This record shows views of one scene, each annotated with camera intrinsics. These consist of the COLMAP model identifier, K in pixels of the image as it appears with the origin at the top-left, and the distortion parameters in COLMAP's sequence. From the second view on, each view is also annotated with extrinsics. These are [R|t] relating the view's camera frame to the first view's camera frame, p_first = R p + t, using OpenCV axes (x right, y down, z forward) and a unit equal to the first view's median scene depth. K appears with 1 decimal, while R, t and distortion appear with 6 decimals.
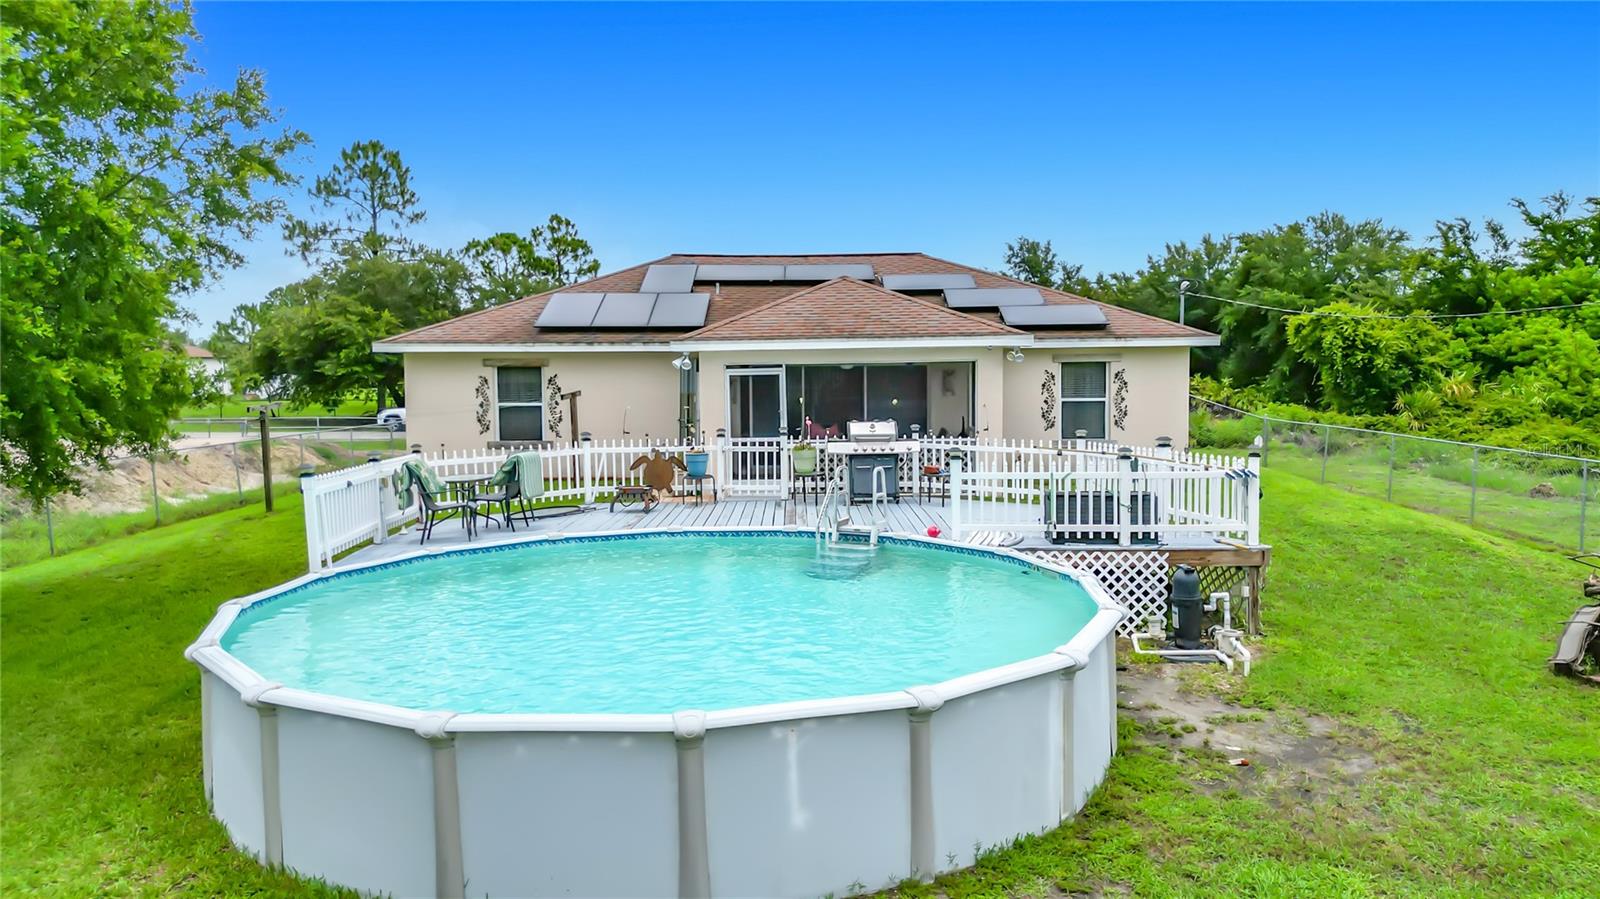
lens RADIAL K [[1109.8, 0, 792.1], [0, 1109.8, 445.5], [0, 0, 1]] dist [0.135160, -0.094933]
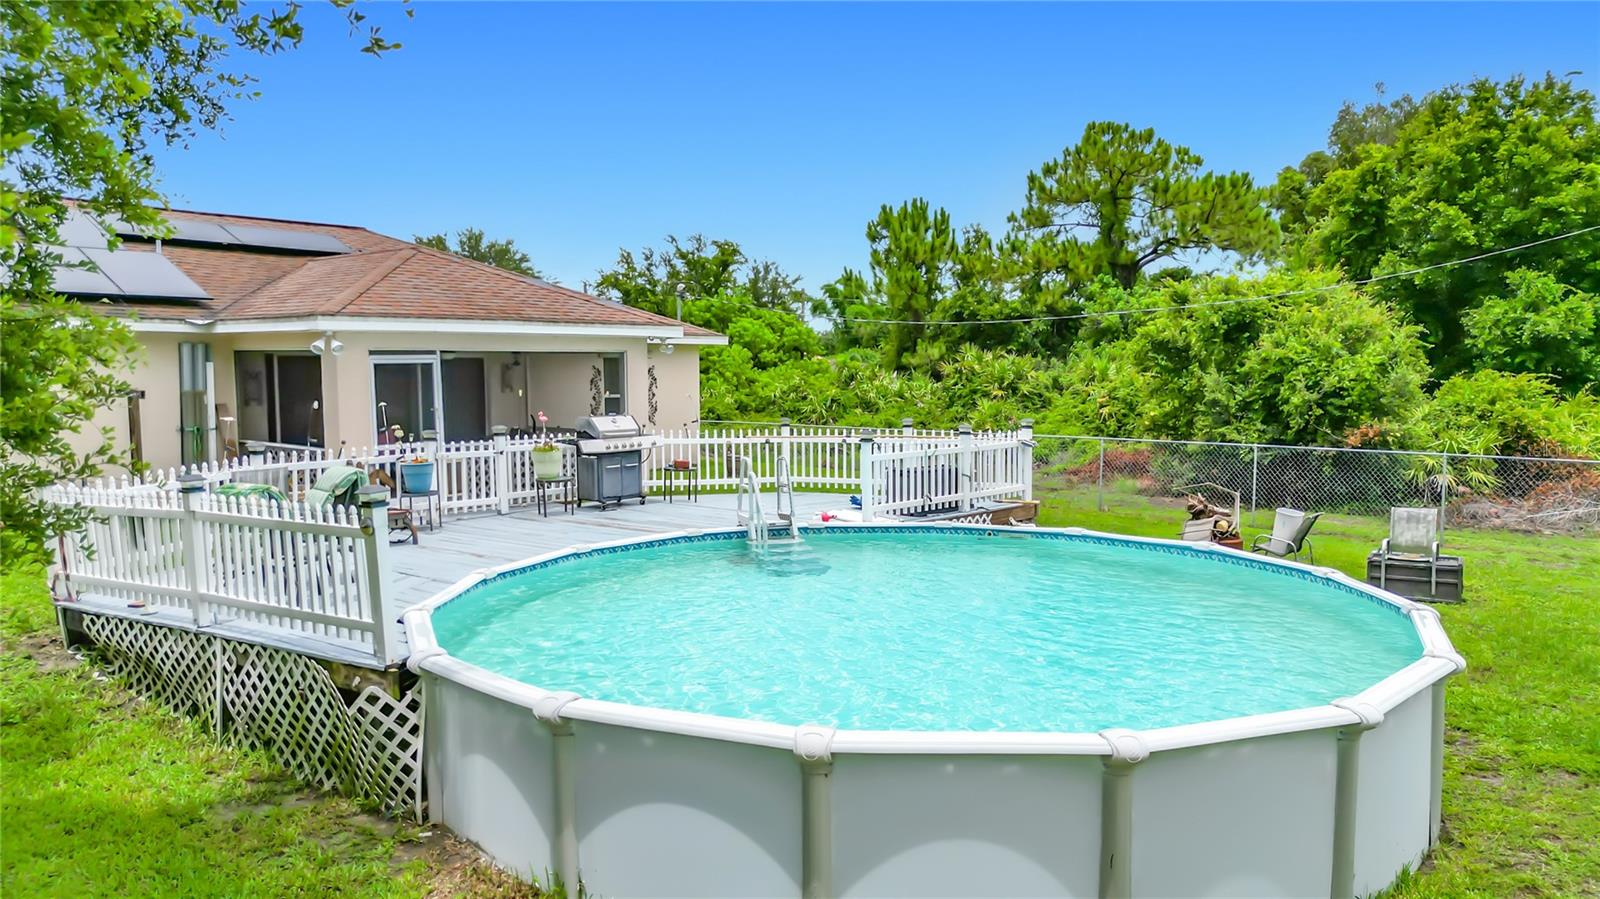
lens RADIAL K [[1147.8, 0, 792.3], [0, 1147.8, 458.4], [0, 0, 1]] dist [0.060178, -0.104732]
pose [[0.668768, -0.053108, 0.741572, -0.402138], [0.056889, 0.998177, 0.020181, 0.002063], [-0.741292, 0.028691, 0.670570, 0.228923]]
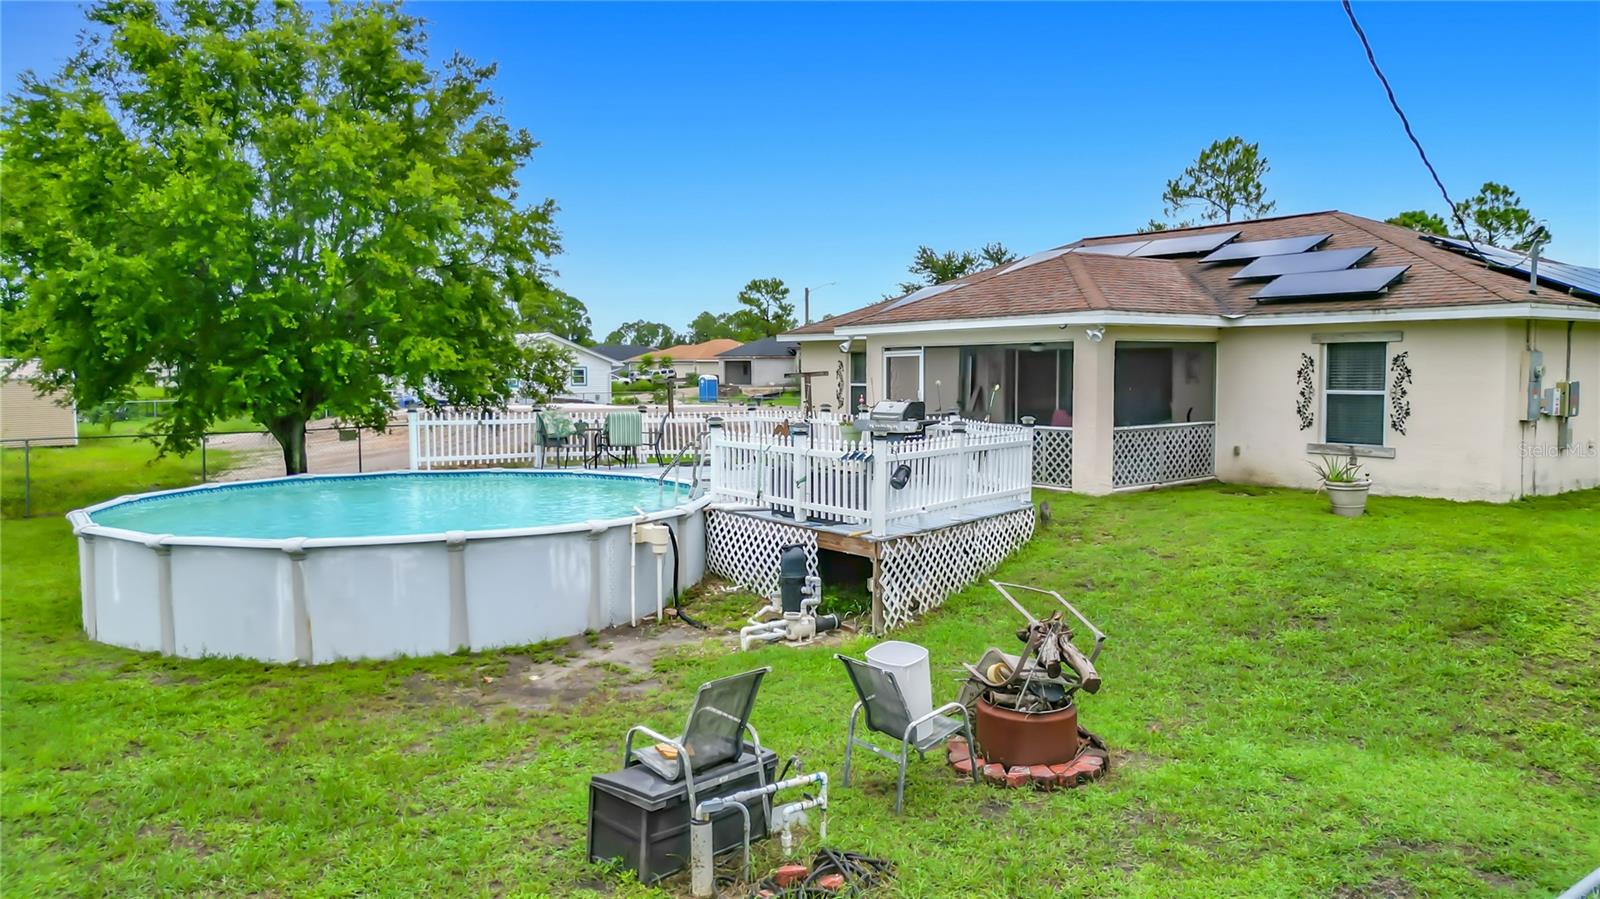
lens RADIAL K [[1136.8, 0, 794.4], [0, 1136.8, 441.6], [0, 0, 1]] dist [0.057448, -0.071617]
pose [[0.616845, 0.058147, -0.784934, 0.661056], [-0.061258, 0.997789, 0.025775, -0.004592], [0.784697, 0.032185, 0.619043, 0.234344]]
